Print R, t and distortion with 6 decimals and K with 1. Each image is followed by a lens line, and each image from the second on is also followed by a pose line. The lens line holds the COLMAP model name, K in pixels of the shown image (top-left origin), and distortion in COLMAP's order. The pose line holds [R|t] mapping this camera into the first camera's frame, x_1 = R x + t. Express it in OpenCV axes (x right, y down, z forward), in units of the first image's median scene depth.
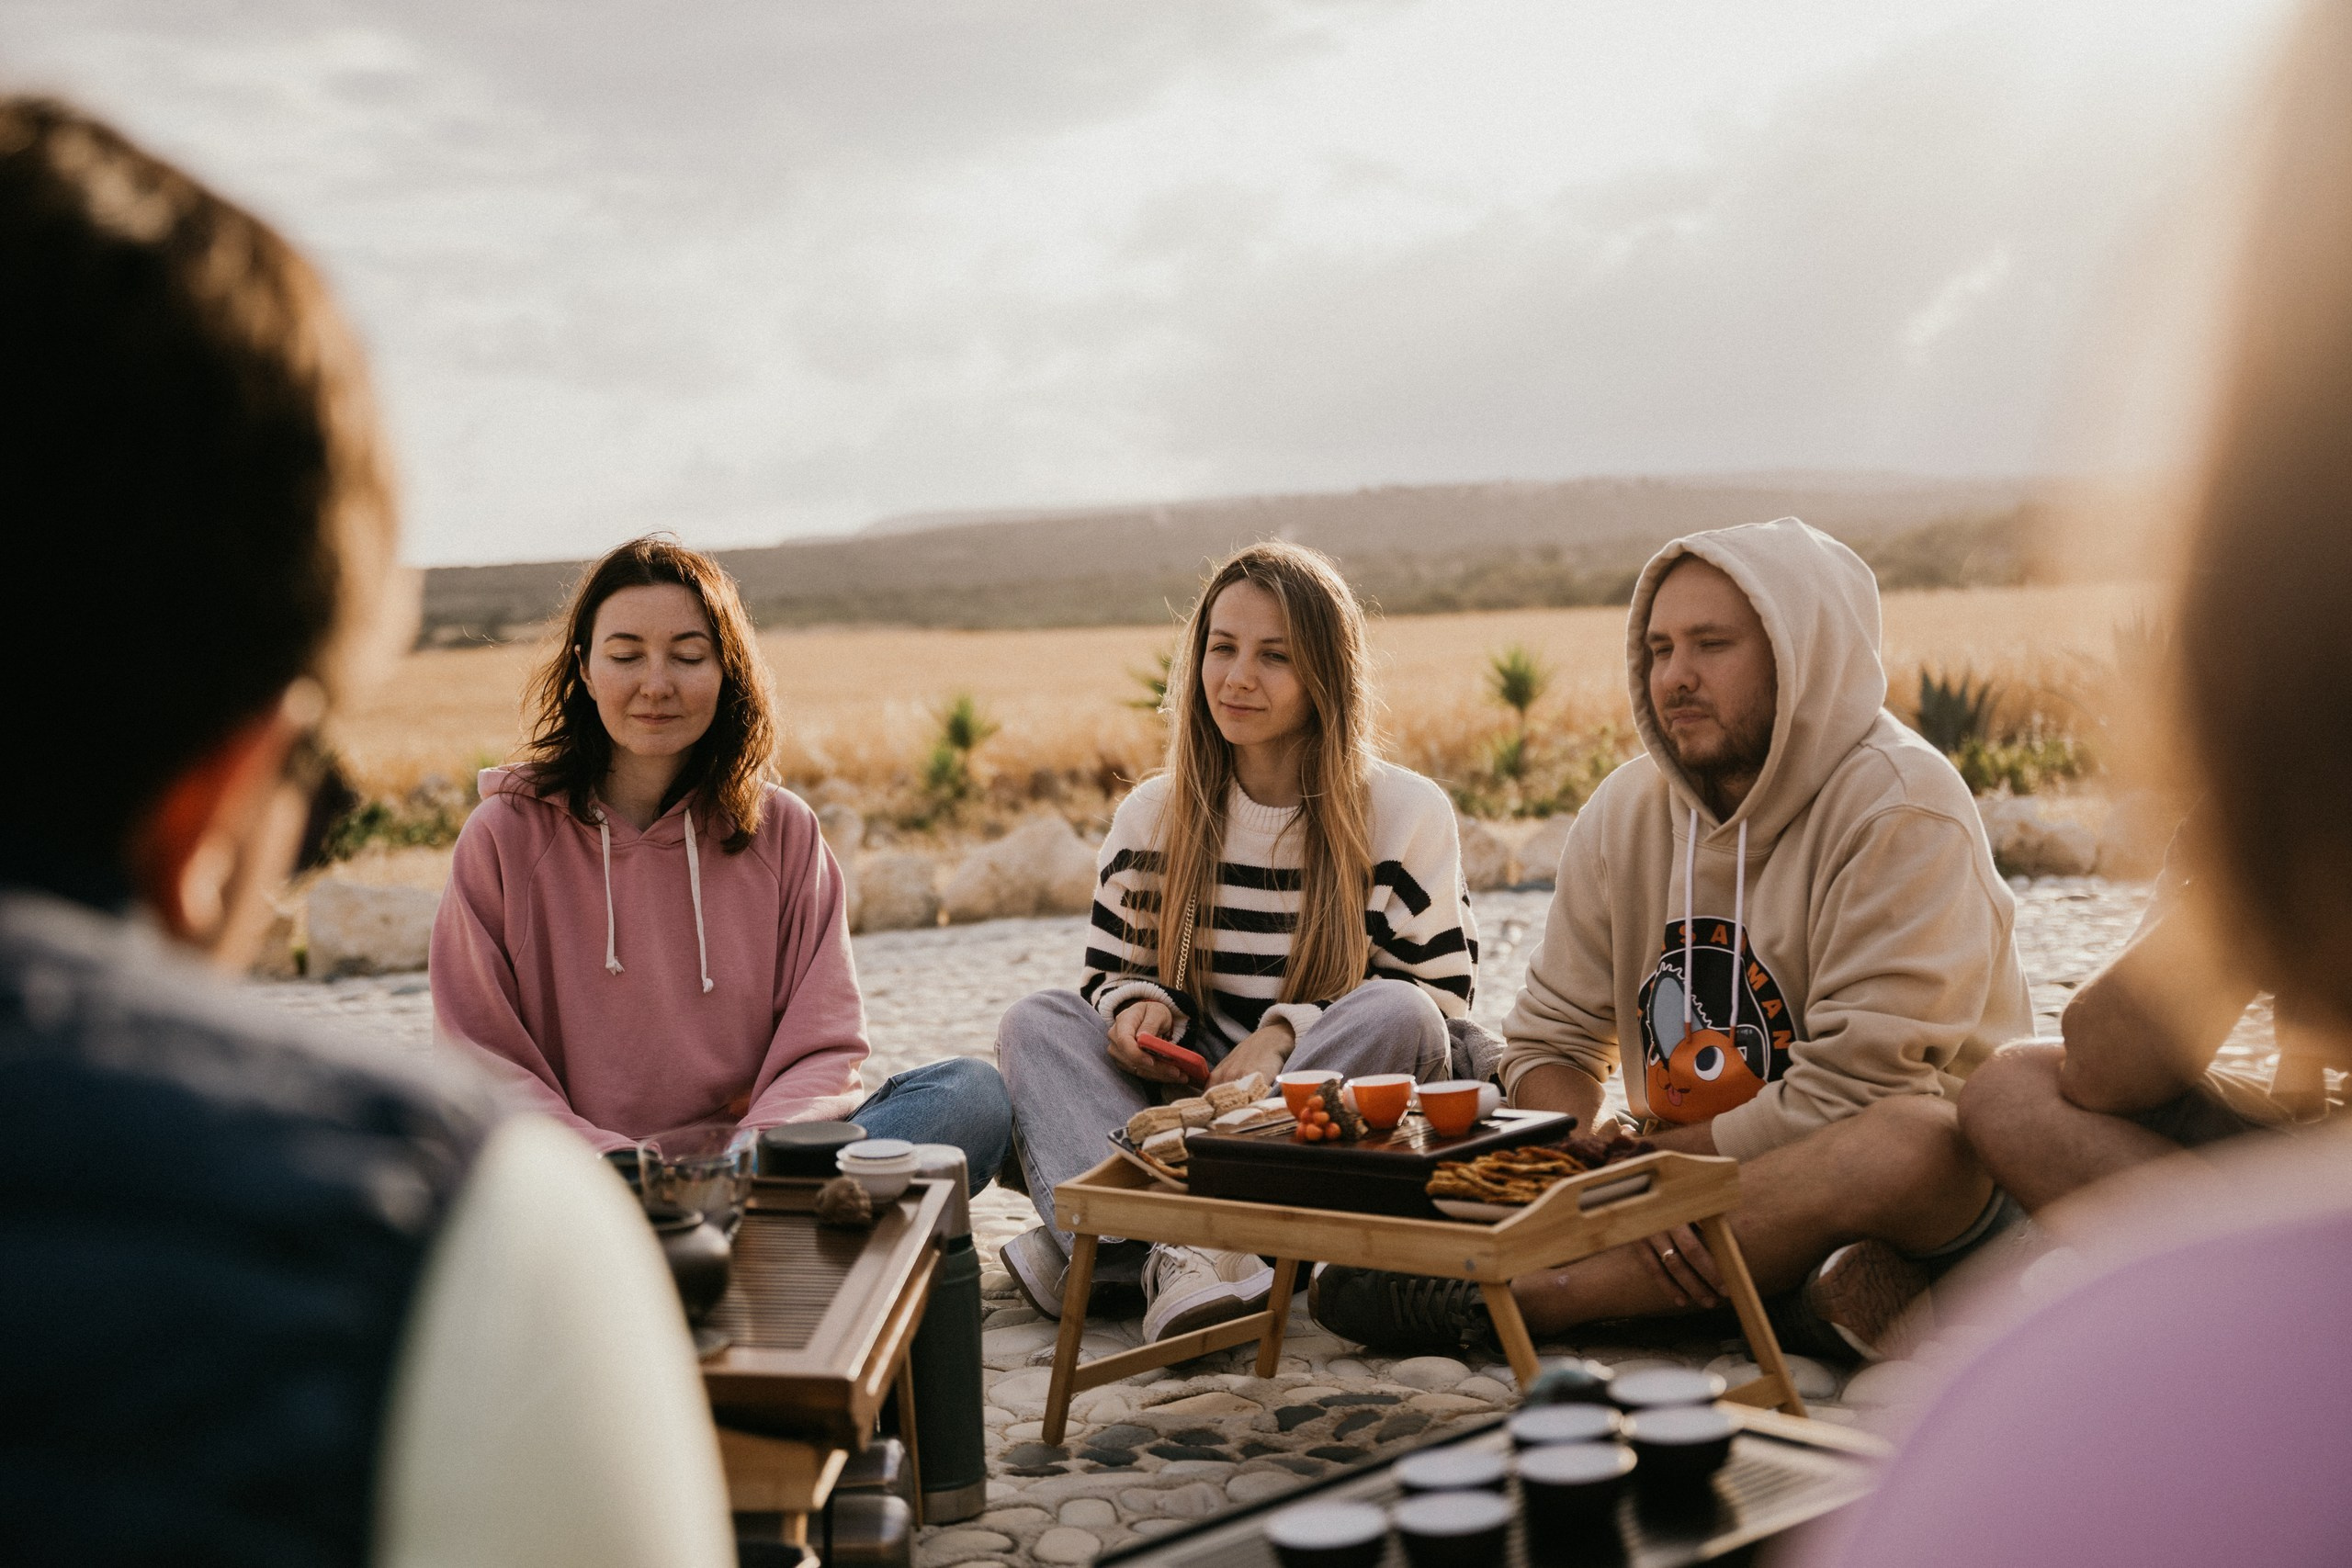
lens RADIAL K [[2982.1, 0, 1176.0], [0, 2982.1, 784.0], [0, 0, 1]] dist [0.019742, 0.001294]
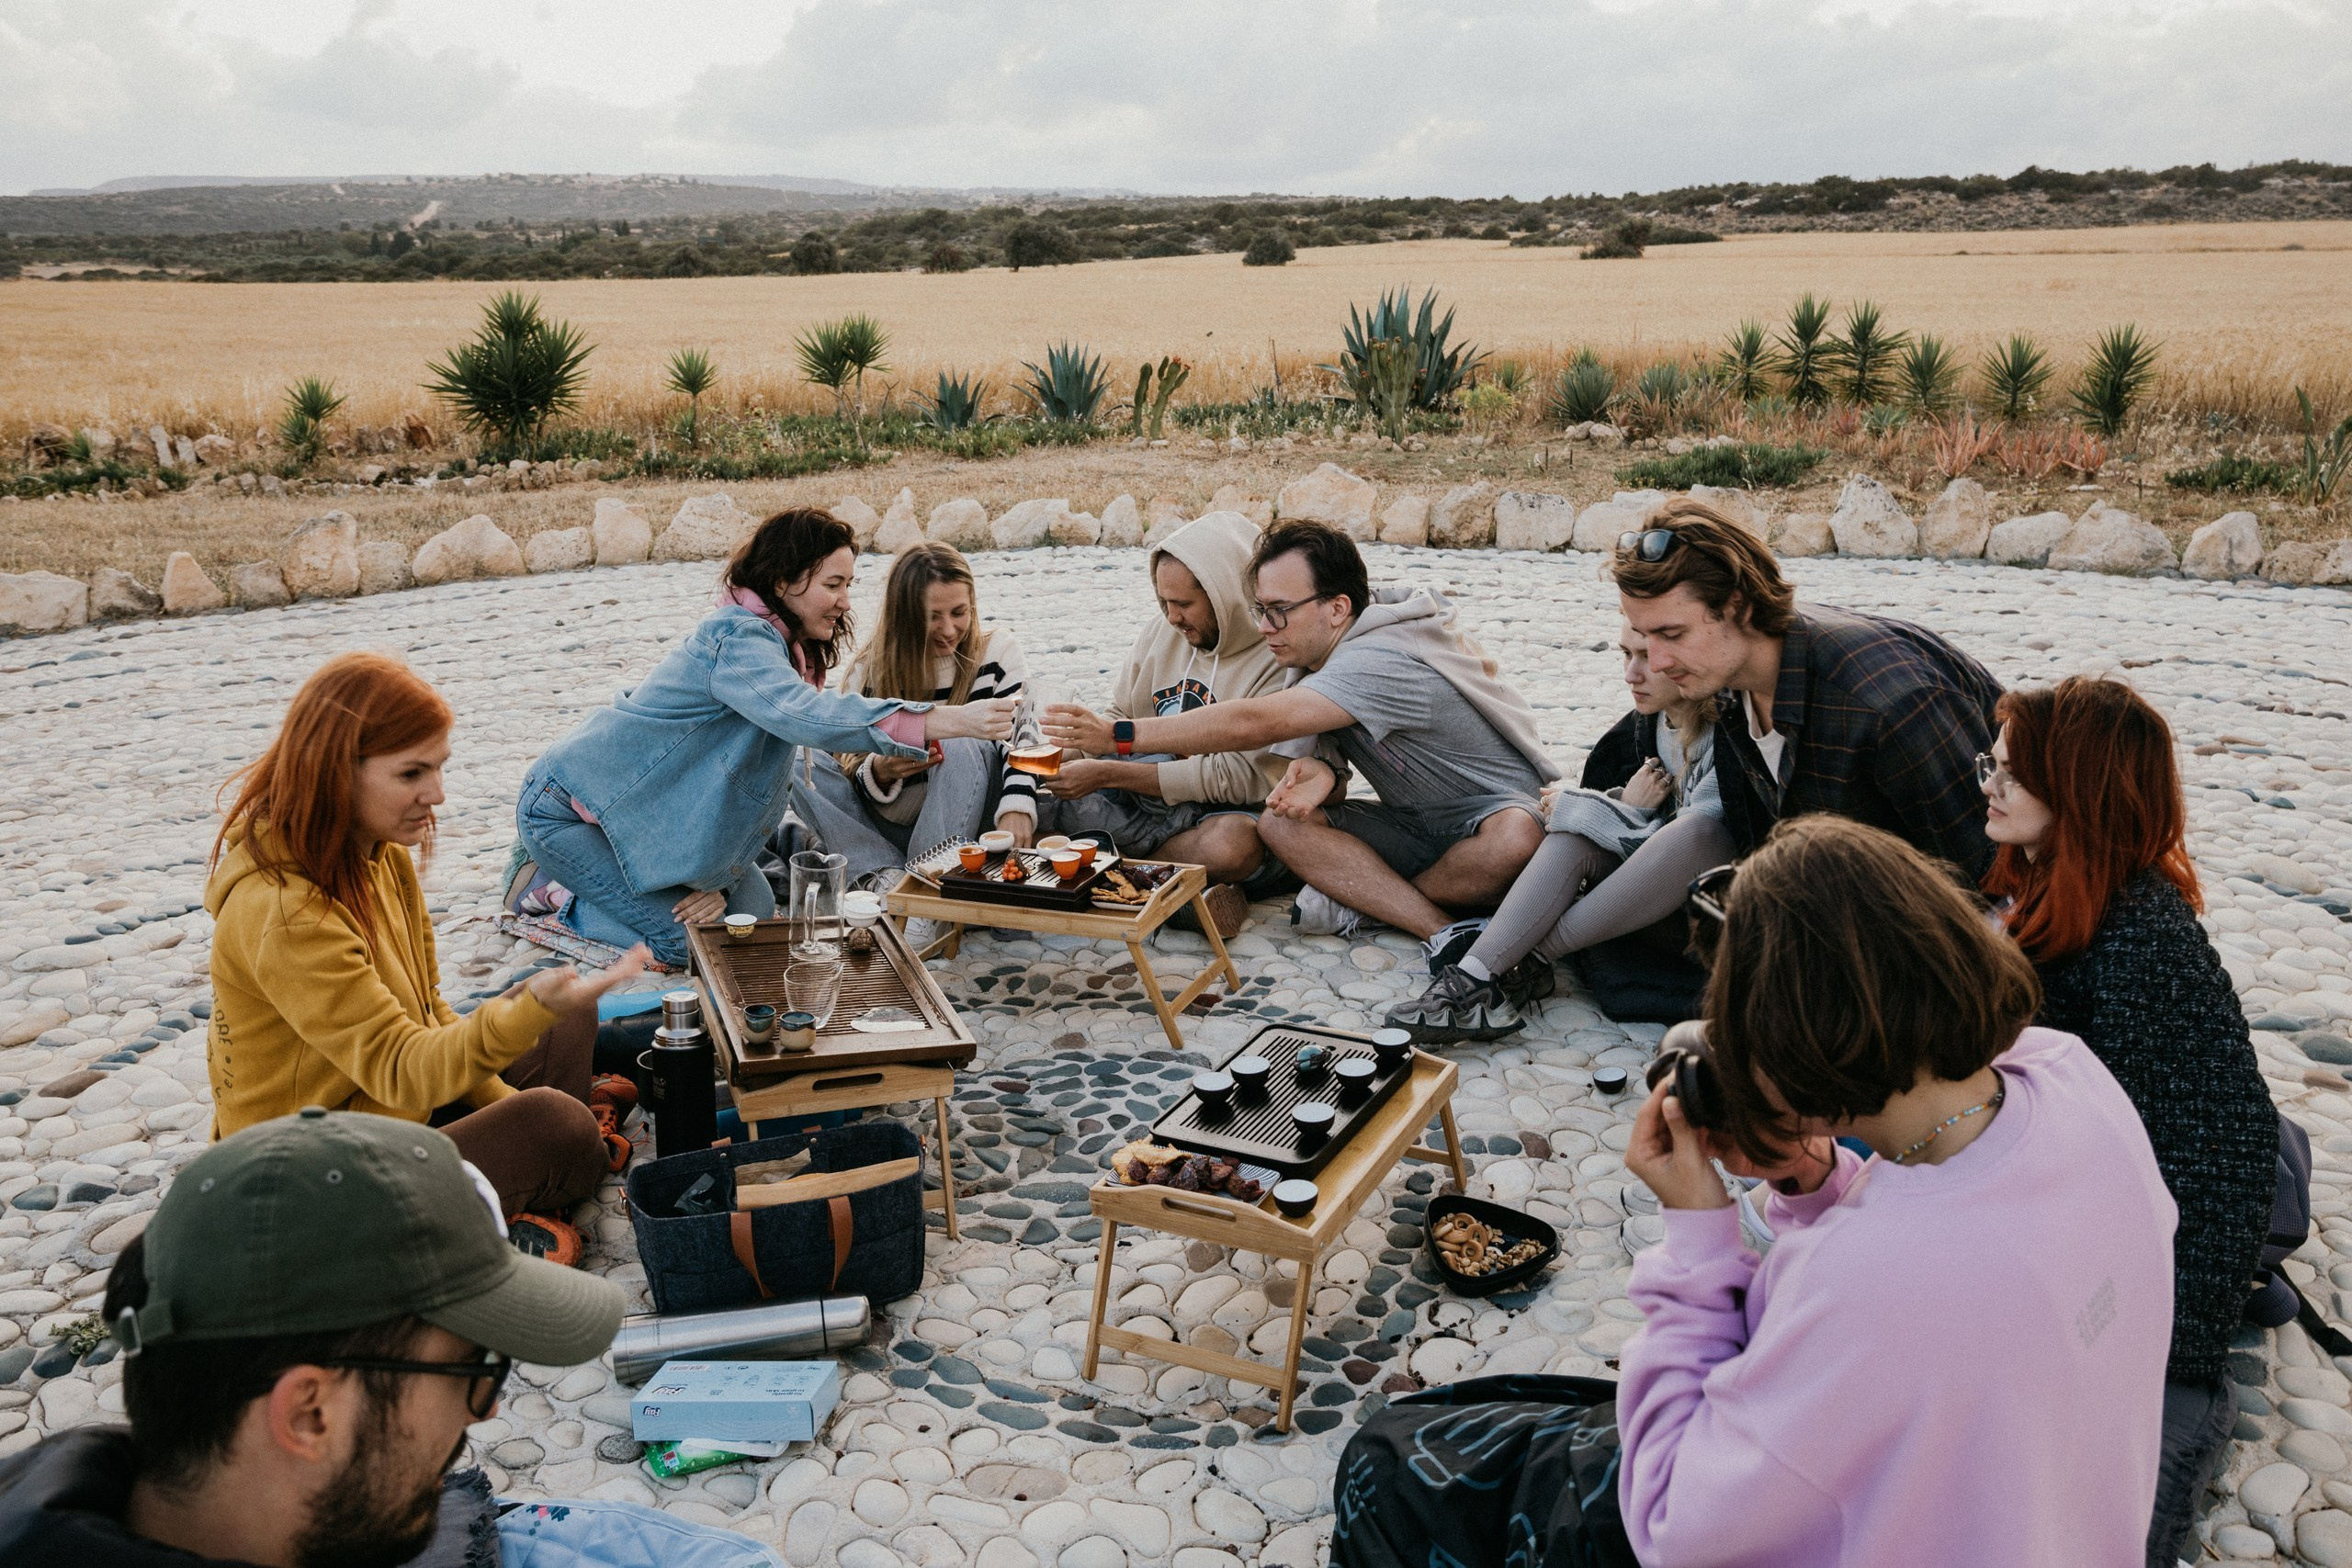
lens RADIAL K [[1946.3, 0, 1176.8], [0, 1946.3, 674.1], [0, 0, 1]] dist [-0.074085, 0.084858]
pose [[0.917099, -0.046106, 0.395985, -0.062485], [-0.015275, 0.988497, 0.150470, -0.036252], [-0.398368, -0.144045, 0.905845, -0.050811]]
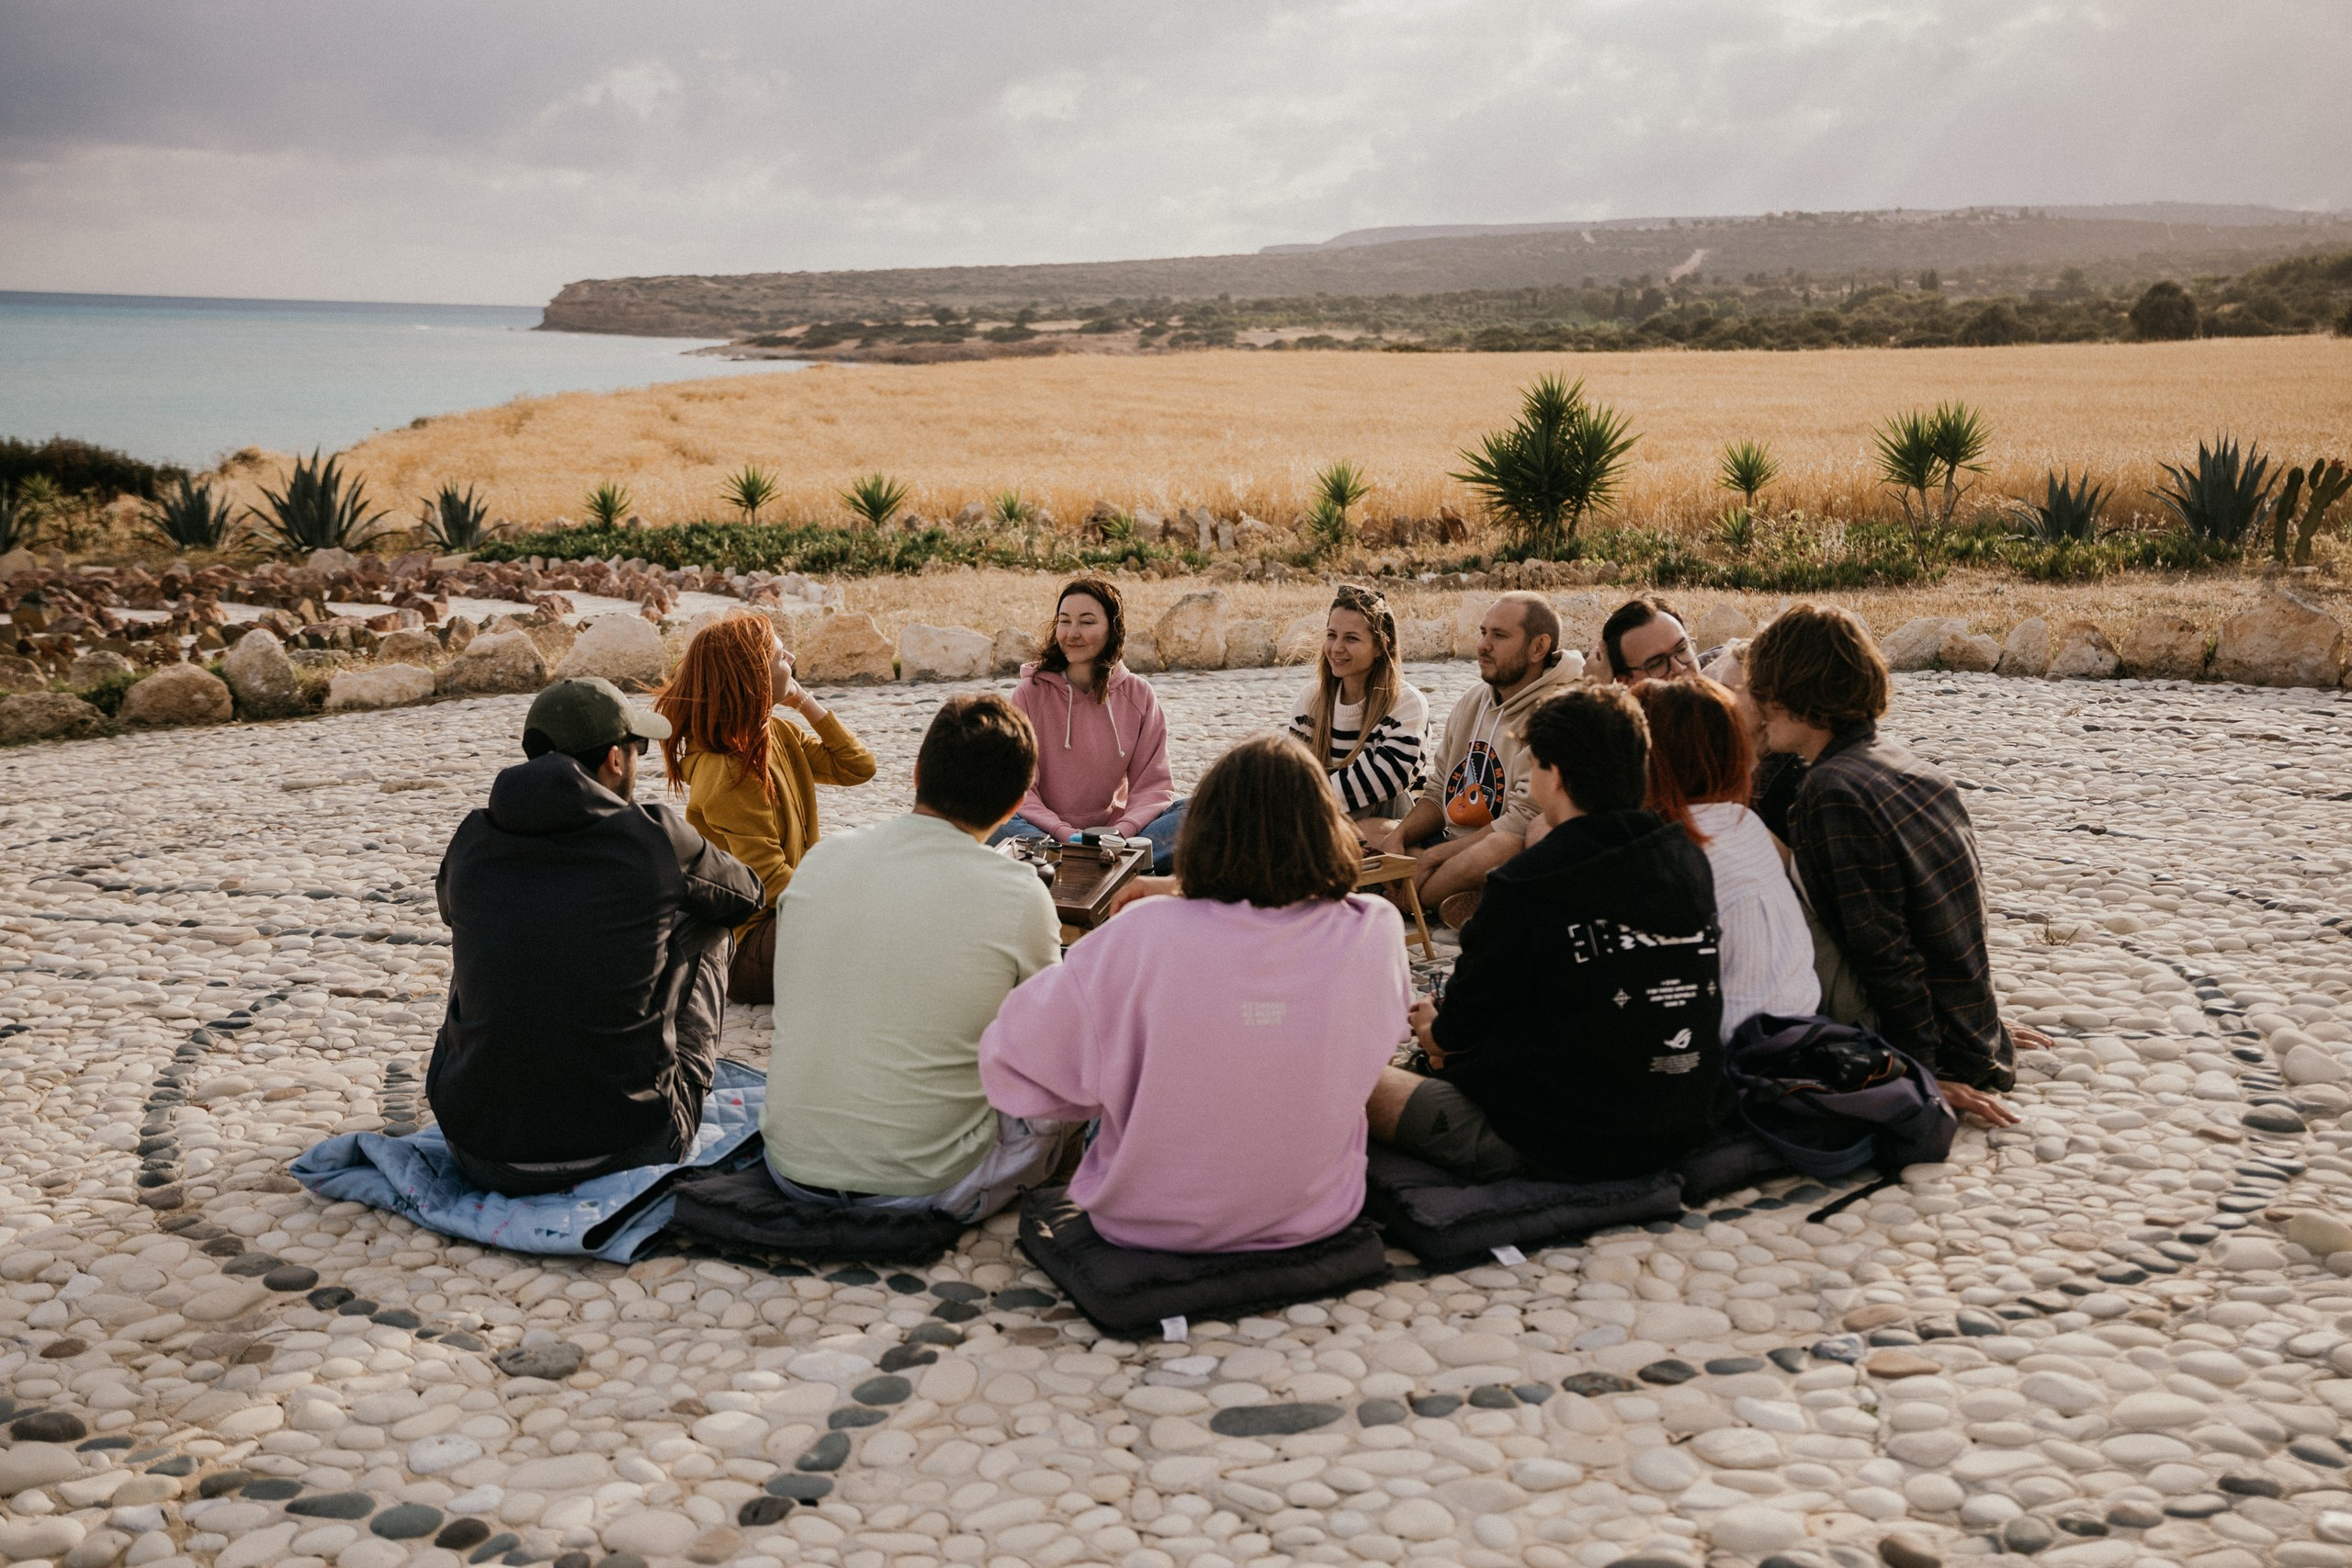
lens RADIAL K [[2616.0, 0, 1176.0], [0, 2616.0, 784.0], [0, 0, 1]] dist [-0.020676, 0.200127]
pose [[0.986138, 0.055470, -0.156384, 0.051127], [-0.035028, 0.990820, 0.130569, -0.039598], [0.162191, -0.123281, 0.979028, -0.225079]]
